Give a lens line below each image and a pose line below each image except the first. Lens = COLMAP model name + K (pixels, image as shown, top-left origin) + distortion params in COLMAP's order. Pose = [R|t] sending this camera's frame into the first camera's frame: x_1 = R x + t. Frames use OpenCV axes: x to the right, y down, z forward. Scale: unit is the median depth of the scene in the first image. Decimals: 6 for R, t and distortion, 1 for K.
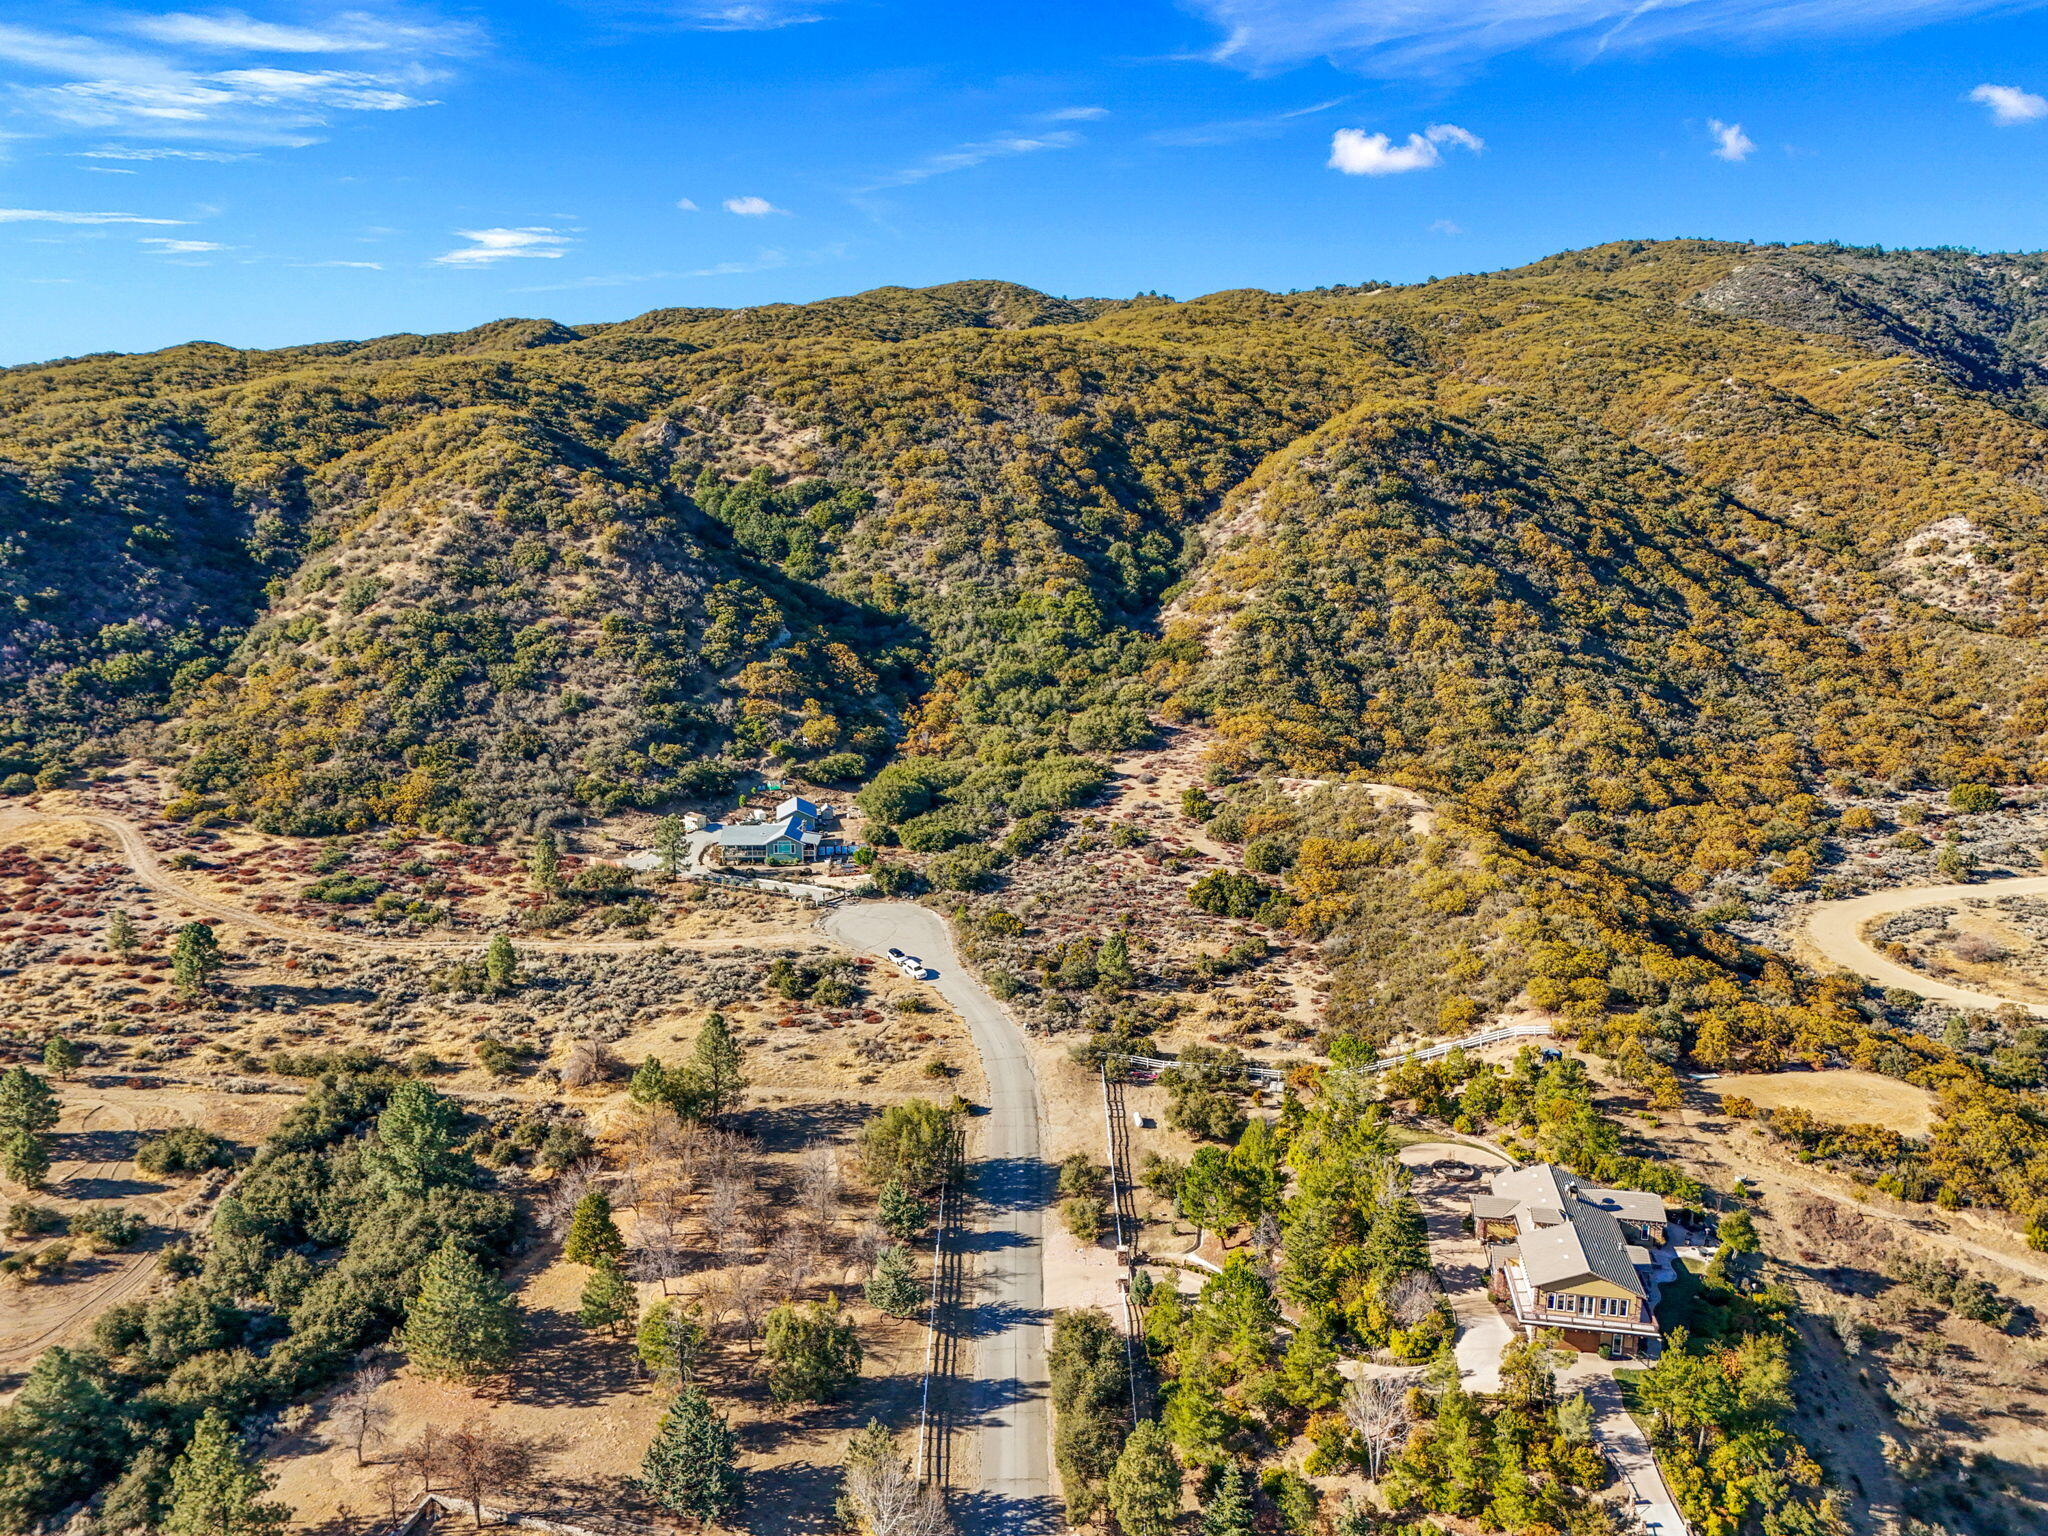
lens RADIAL K [[1500.9, 0, 1022.9], [0, 1500.9, 773.7], [0, 0, 1]] dist [0.095156, -0.103816]
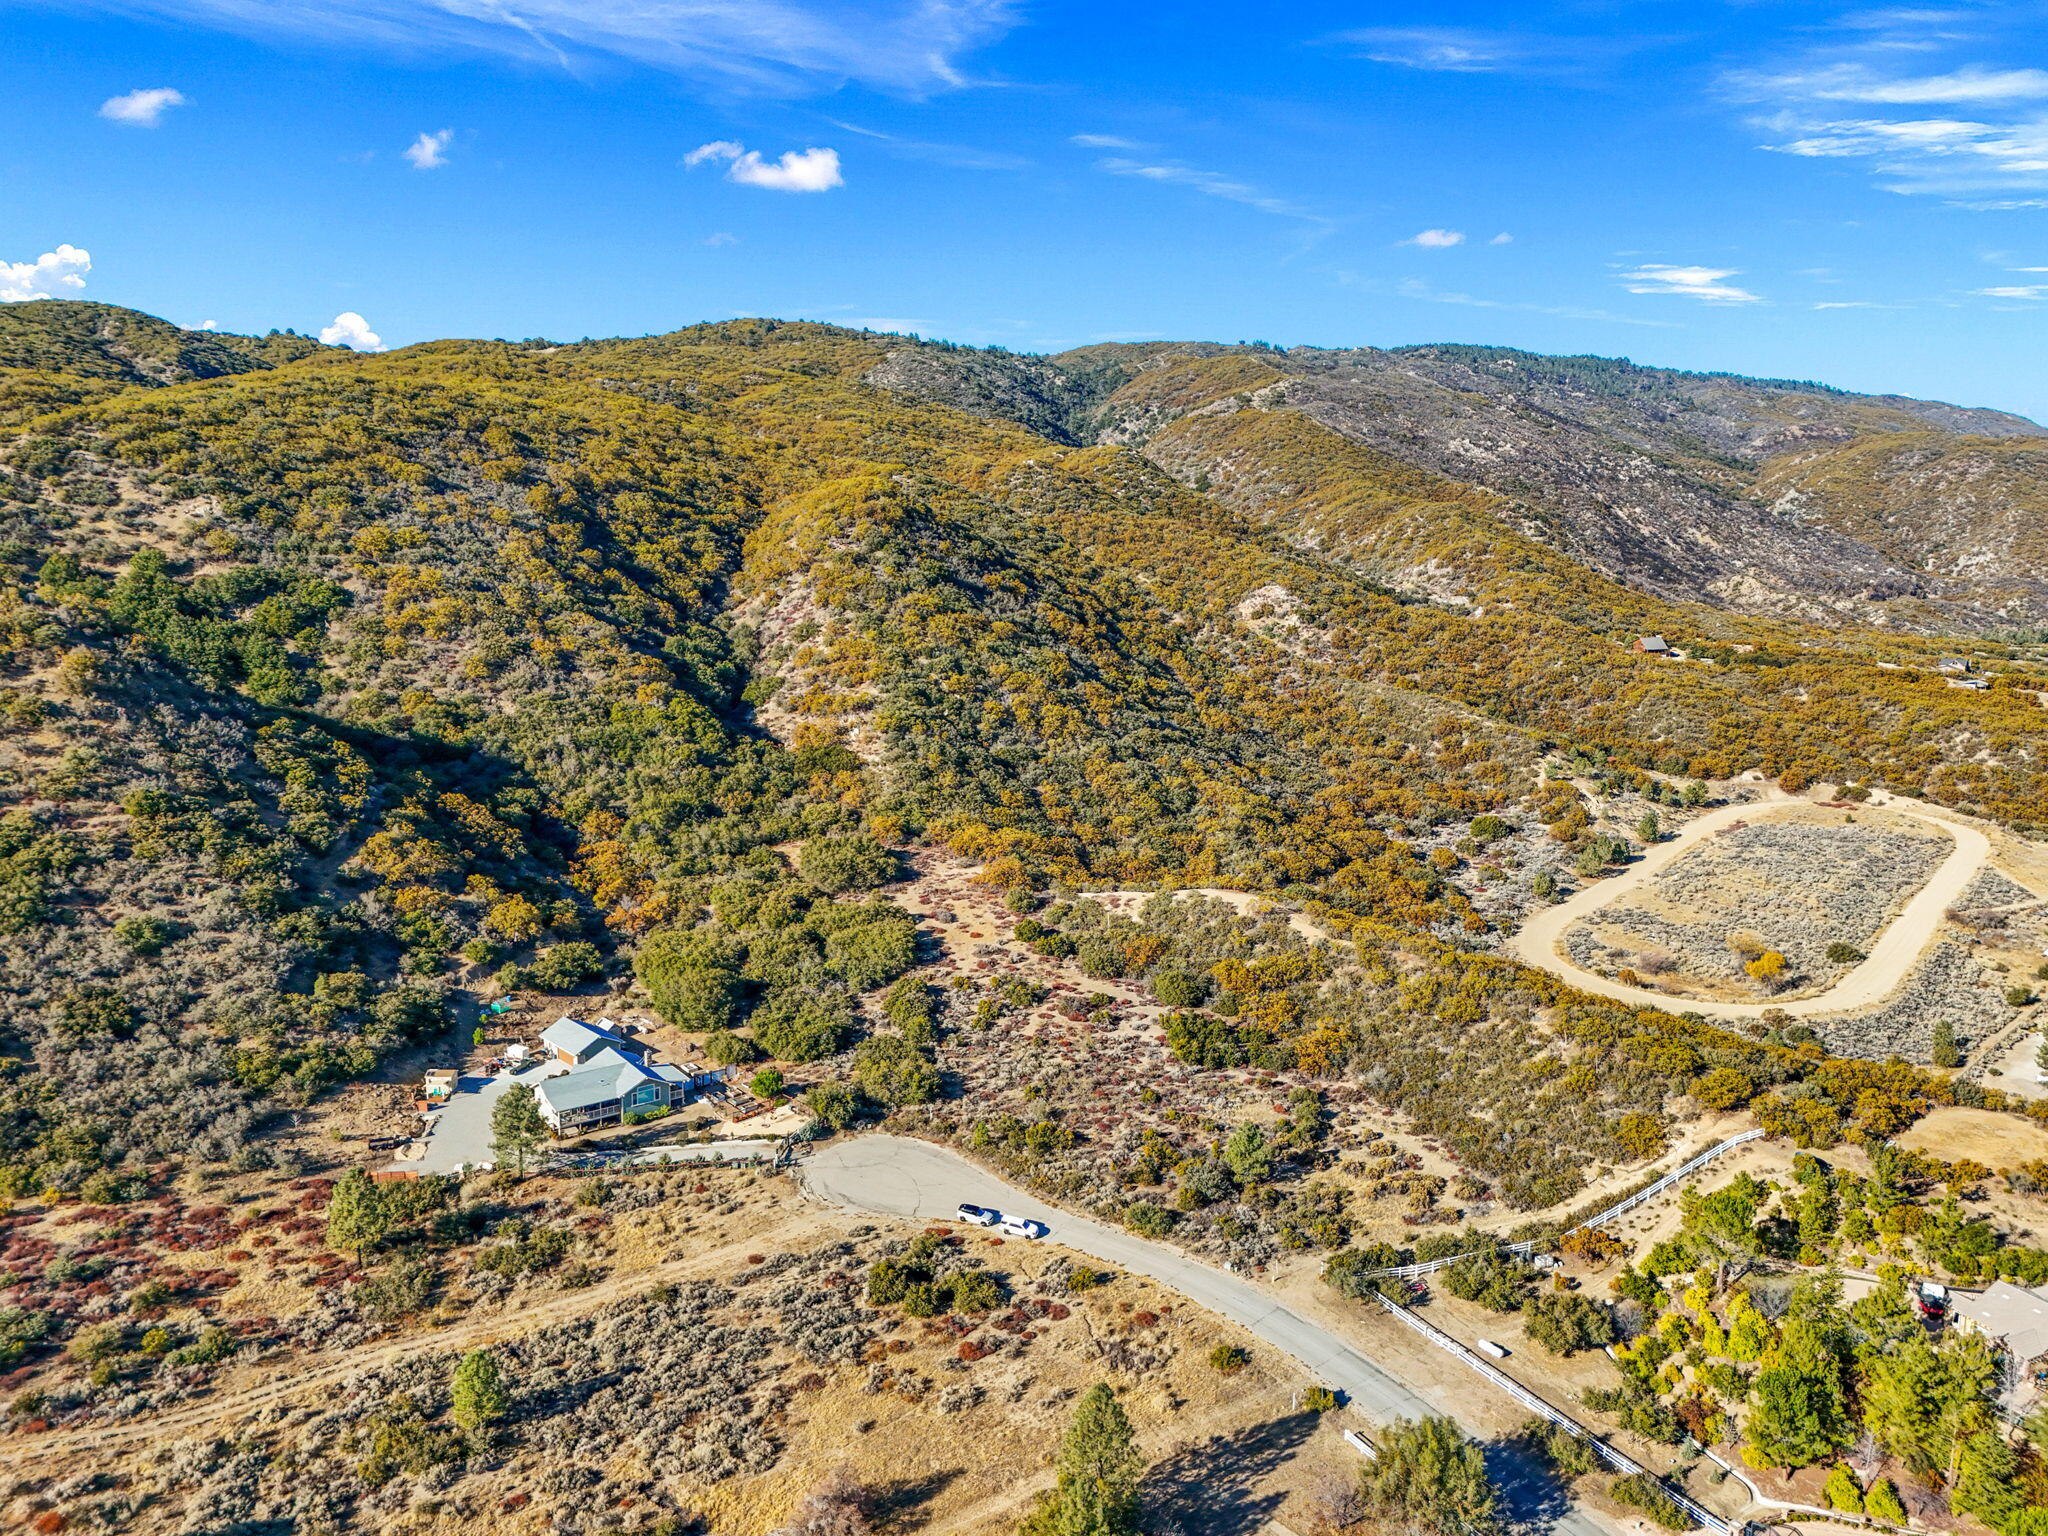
lens RADIAL K [[1500.9, 0, 1022.9], [0, 1500.9, 773.7], [0, 0, 1]] dist [0.095156, -0.103816]
pose [[0.823749, -0.095145, 0.558914, -0.281711], [0.115455, 0.993312, -0.001068, -0.057580], [-0.555074, 0.065409, 0.829225, 0.202361]]
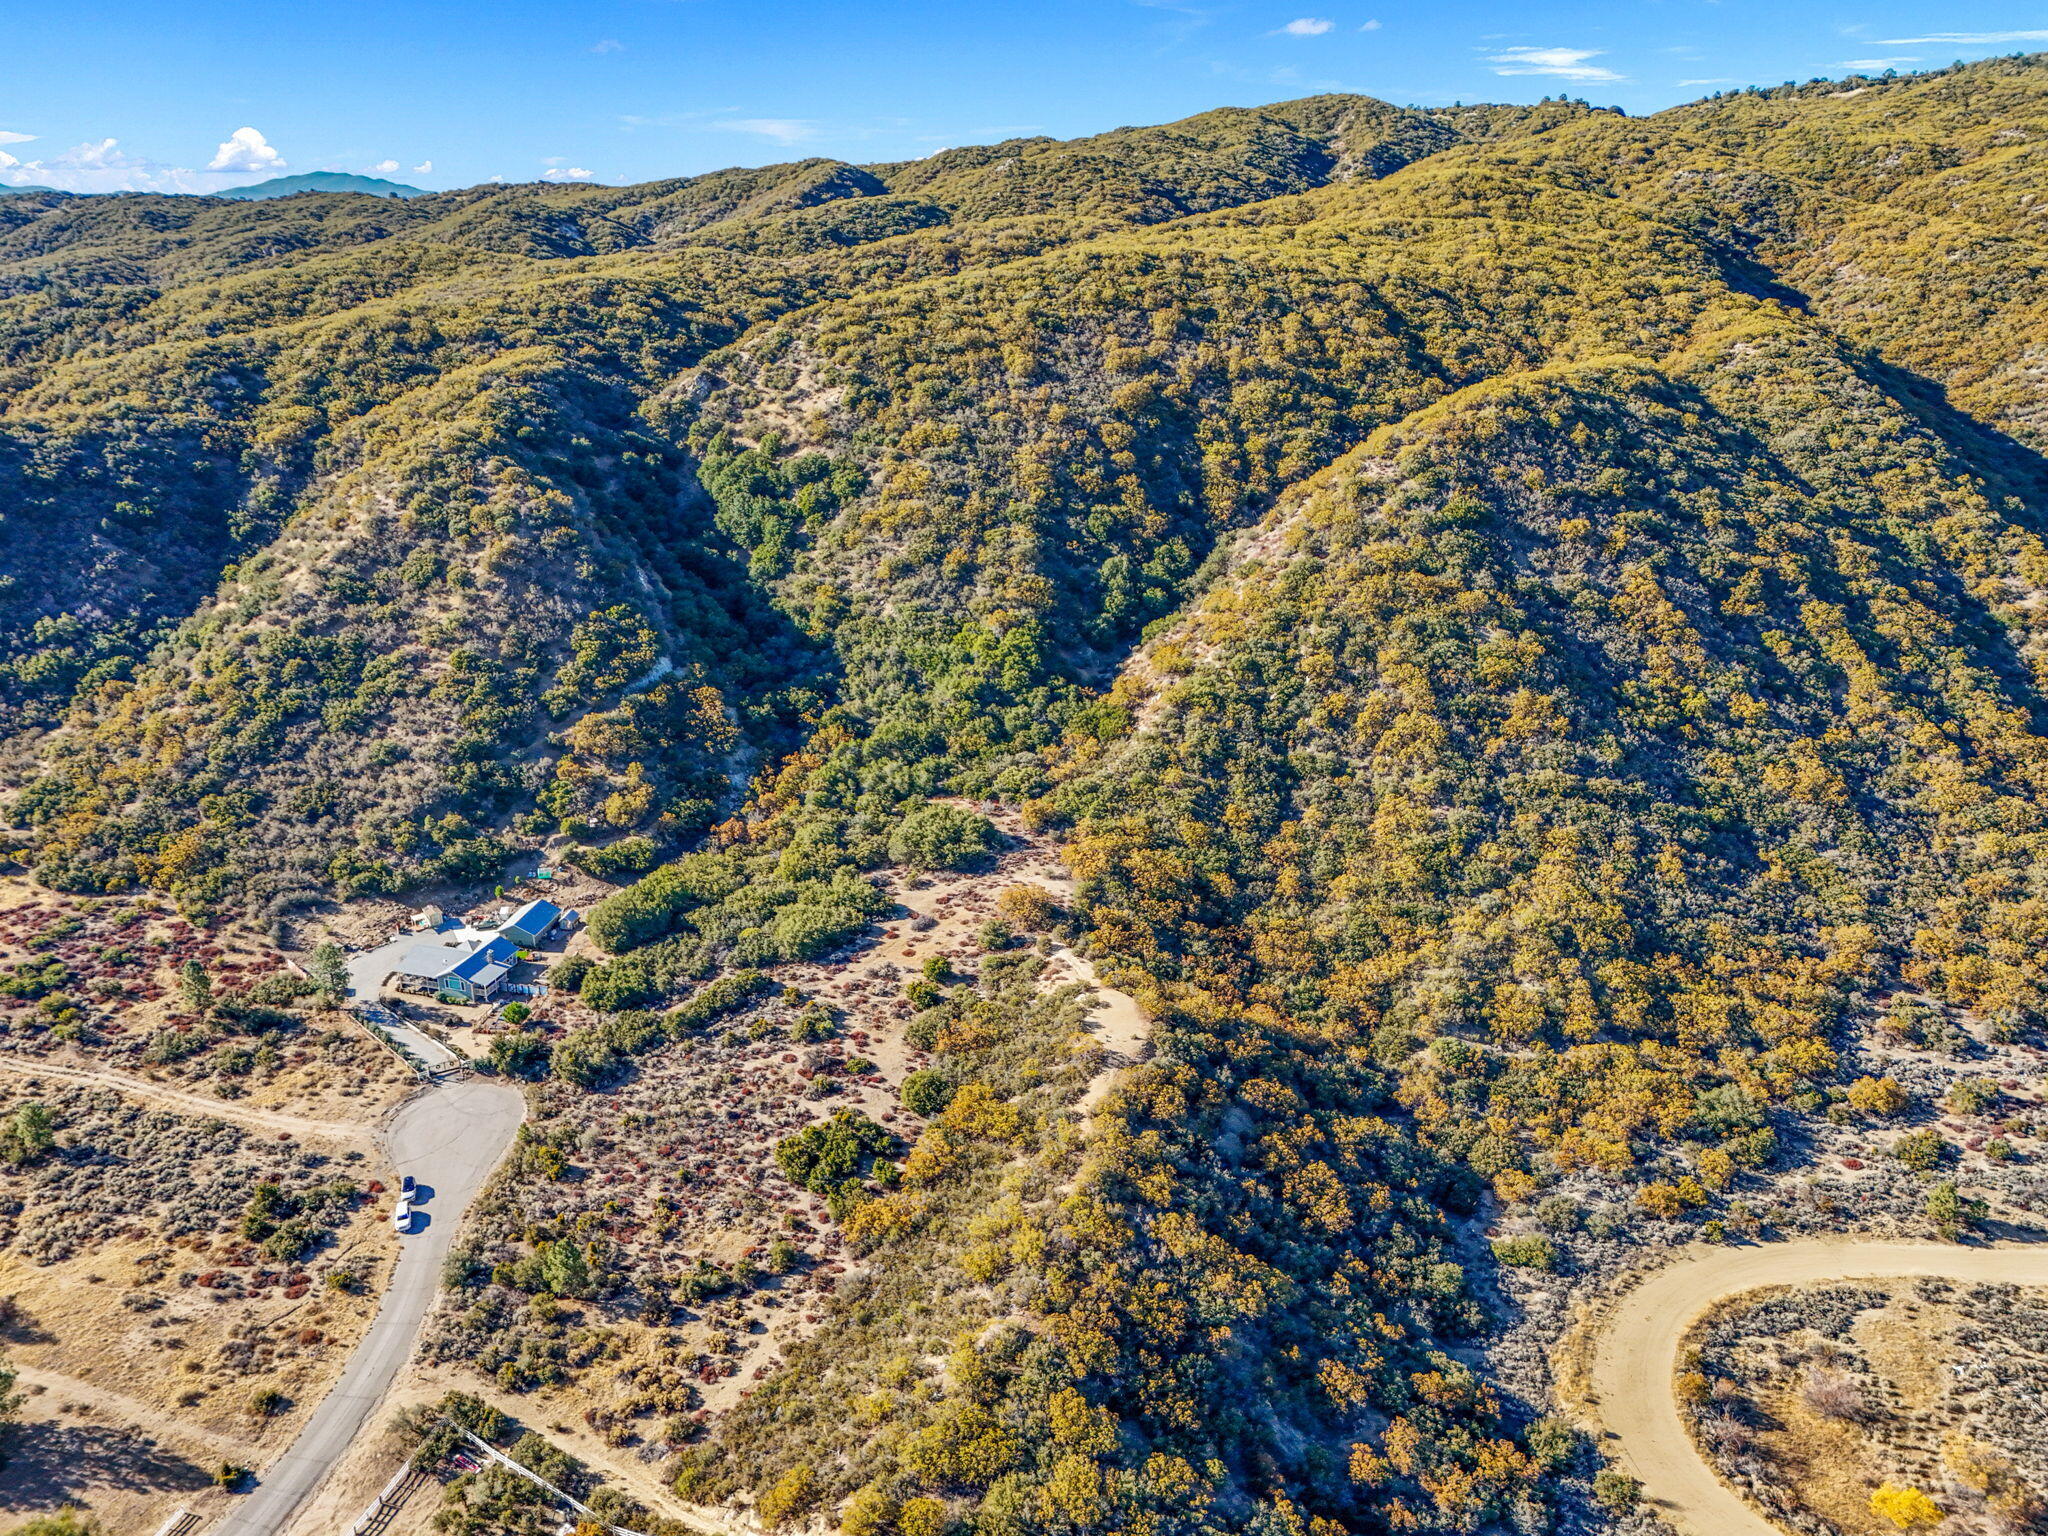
lens RADIAL K [[1500.3, 0, 1018.8], [0, 1500.3, 771.2], [0, 0, 1]] dist [0.077502, -0.069300]
pose [[0.950557, 0.117071, -0.287637, 0.295670], [-0.075643, 0.985609, 0.151172, -0.172131], [0.301196, -0.121940, 0.945734, 0.170185]]
